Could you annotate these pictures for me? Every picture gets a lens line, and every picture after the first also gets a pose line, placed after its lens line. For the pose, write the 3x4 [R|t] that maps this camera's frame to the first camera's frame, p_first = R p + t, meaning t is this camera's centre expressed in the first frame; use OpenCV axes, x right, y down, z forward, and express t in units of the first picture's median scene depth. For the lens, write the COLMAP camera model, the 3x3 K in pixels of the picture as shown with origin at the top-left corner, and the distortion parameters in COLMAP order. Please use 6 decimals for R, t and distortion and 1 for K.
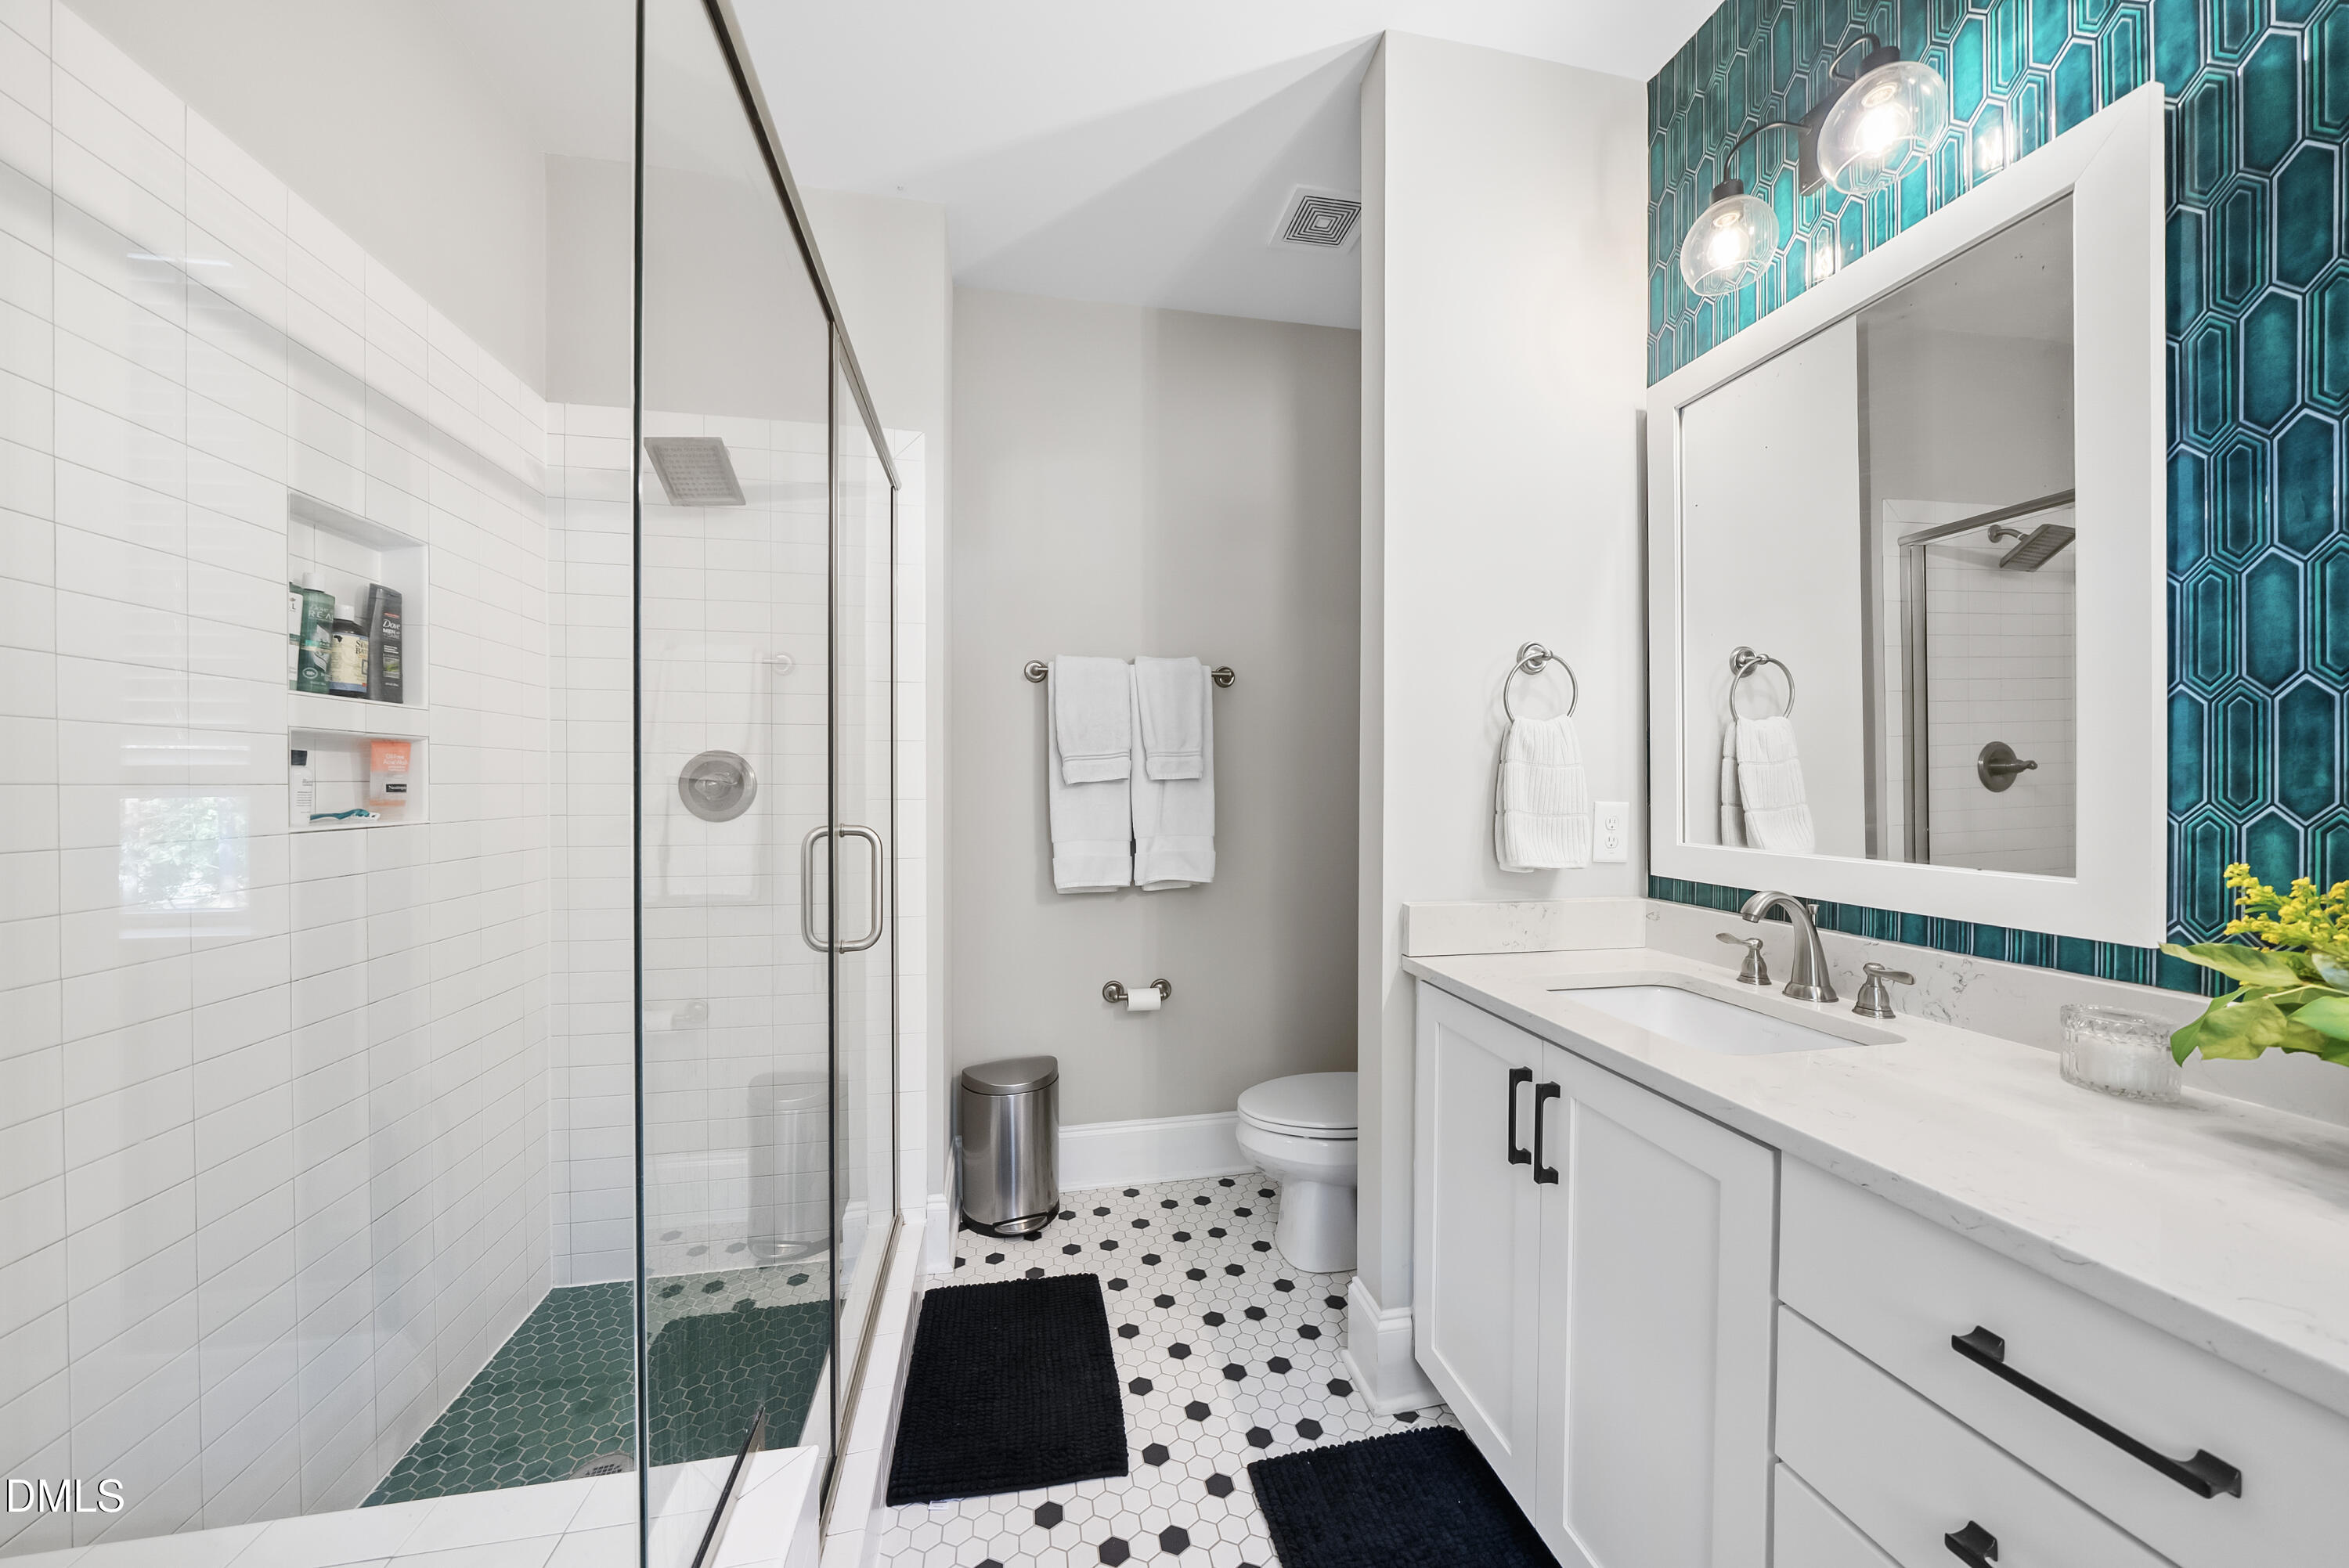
lens RADIAL K [[800.8, 0, 1168.8], [0, 800.8, 790.2], [0, 0, 1]] dist [-0.011308, 0.000034]
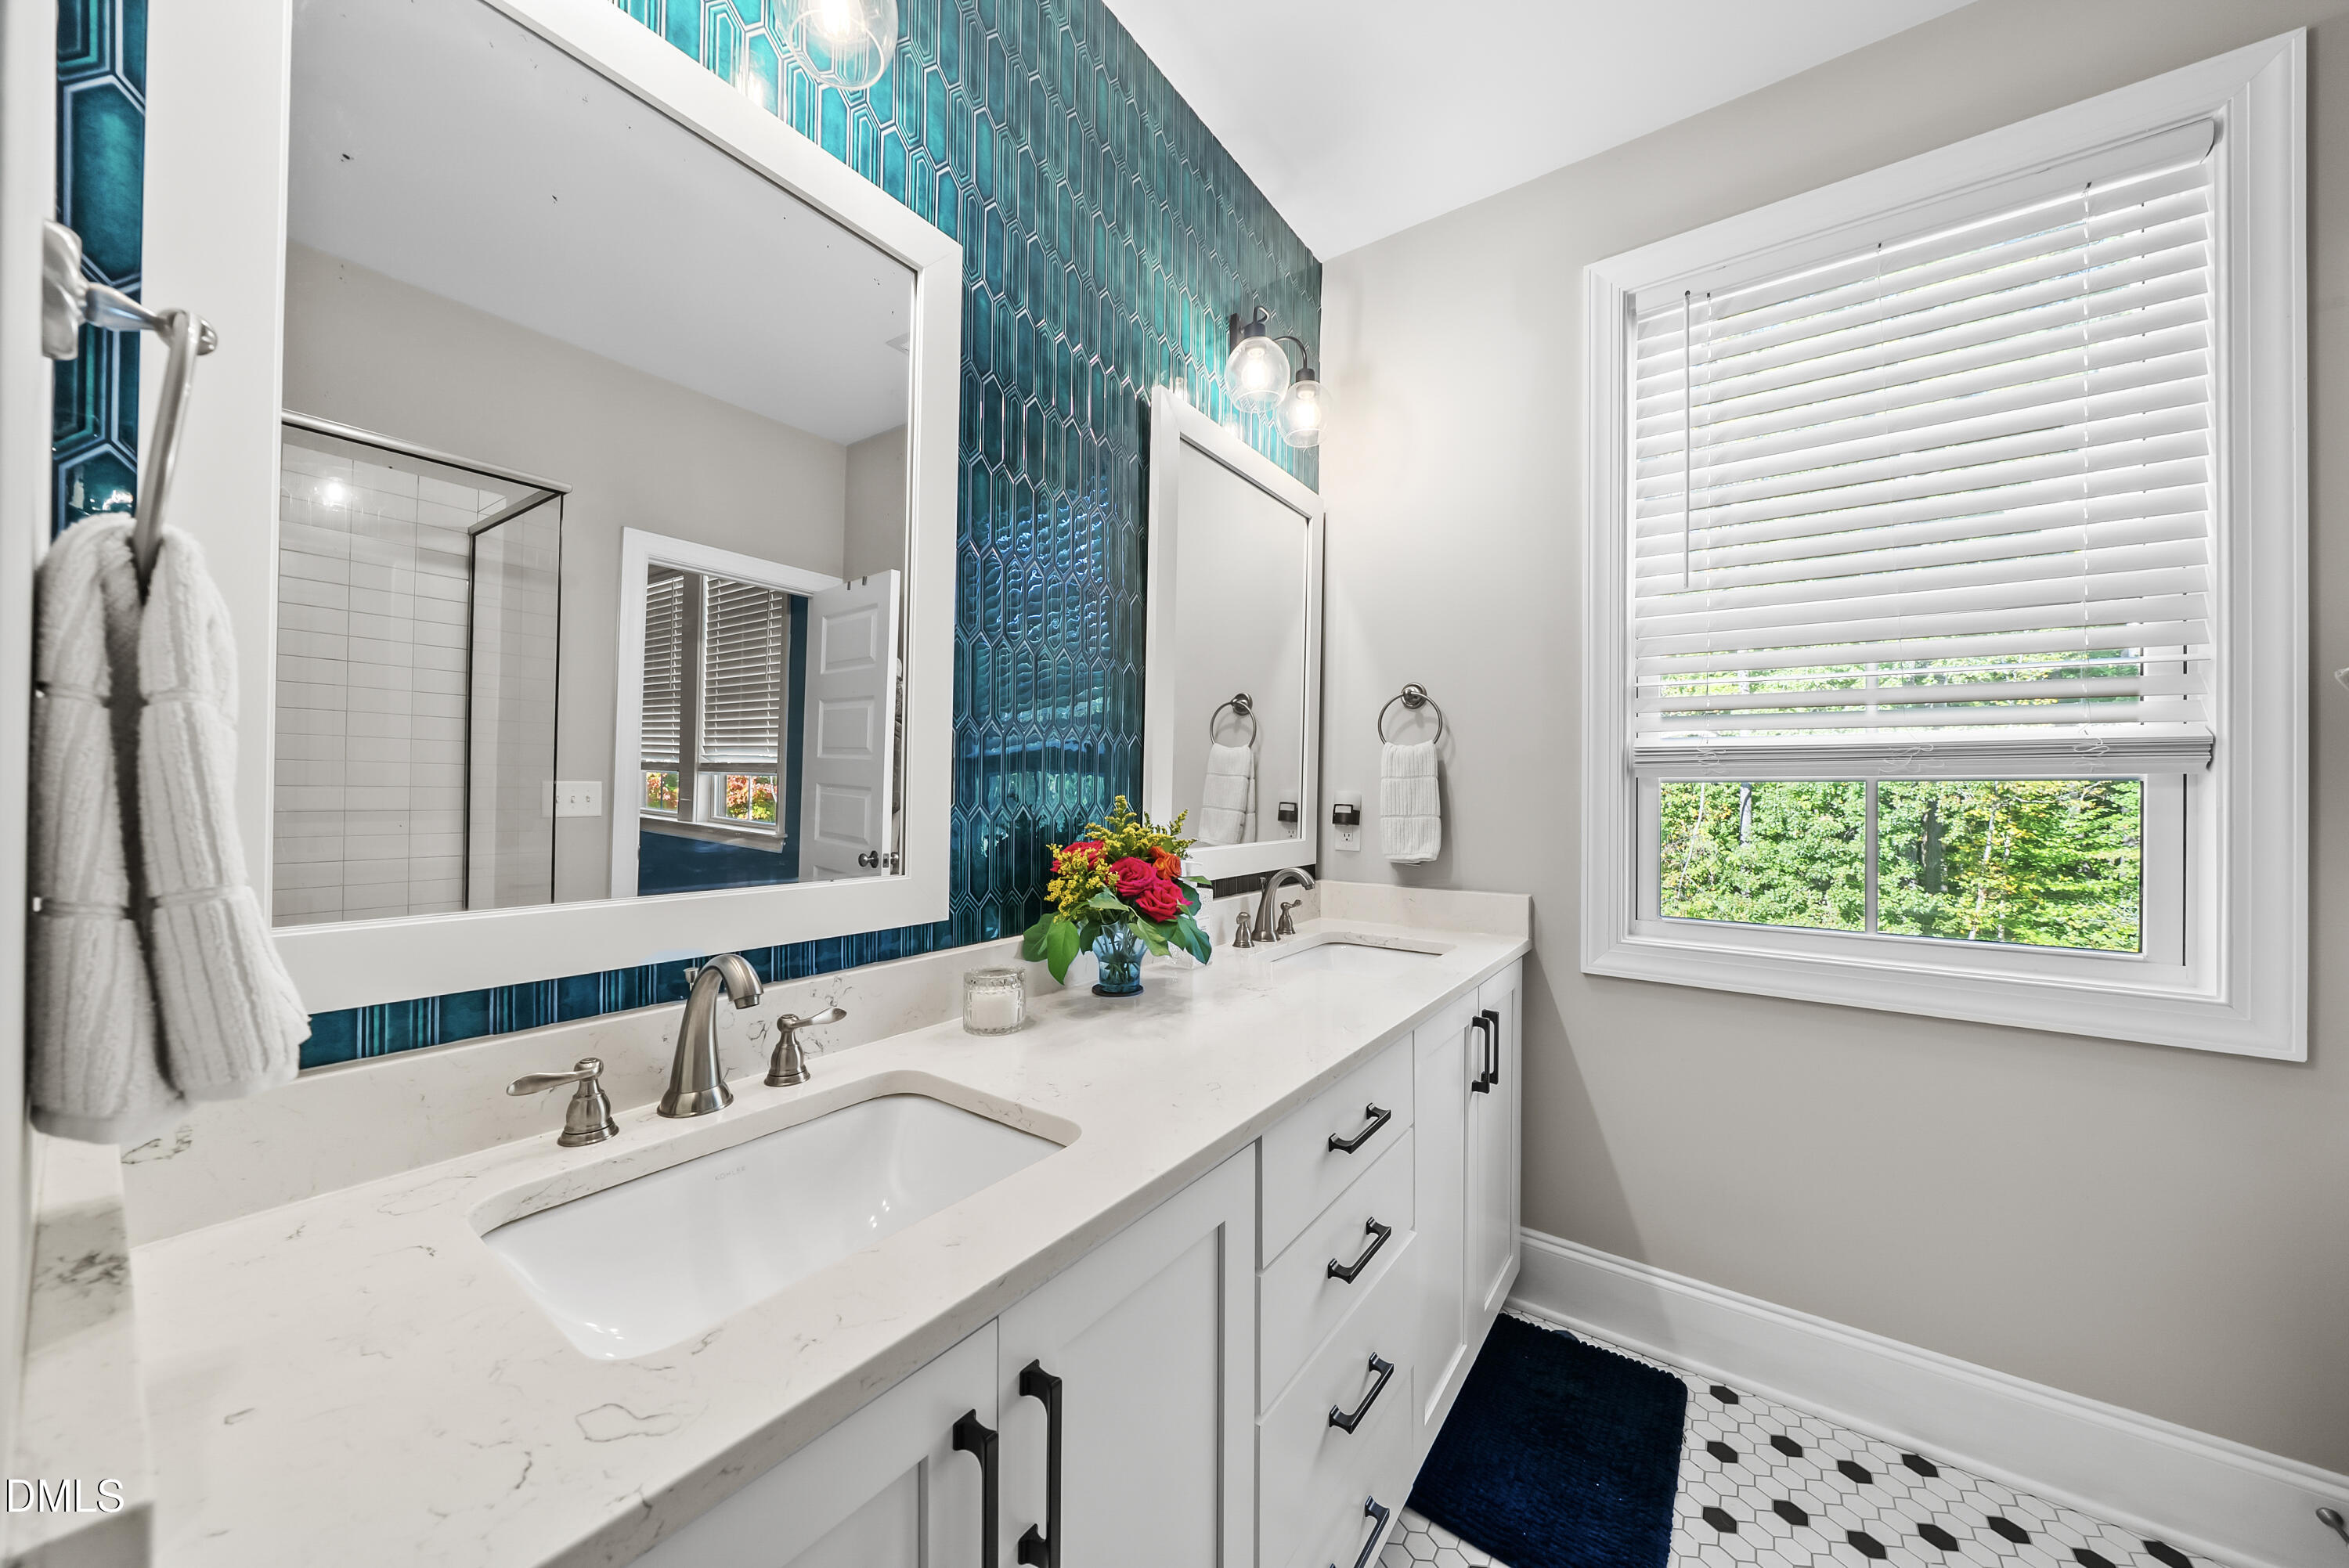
lens RADIAL K [[800.8, 0, 1168.8], [0, 800.8, 790.2], [0, 0, 1]] dist [-0.011308, 0.000034]
pose [[-0.679488, 0.006955, 0.733654, 0.055020], [0.003412, 0.999974, -0.006319, 0.002234], [-0.733679, -0.001790, -0.679494, 1.427113]]
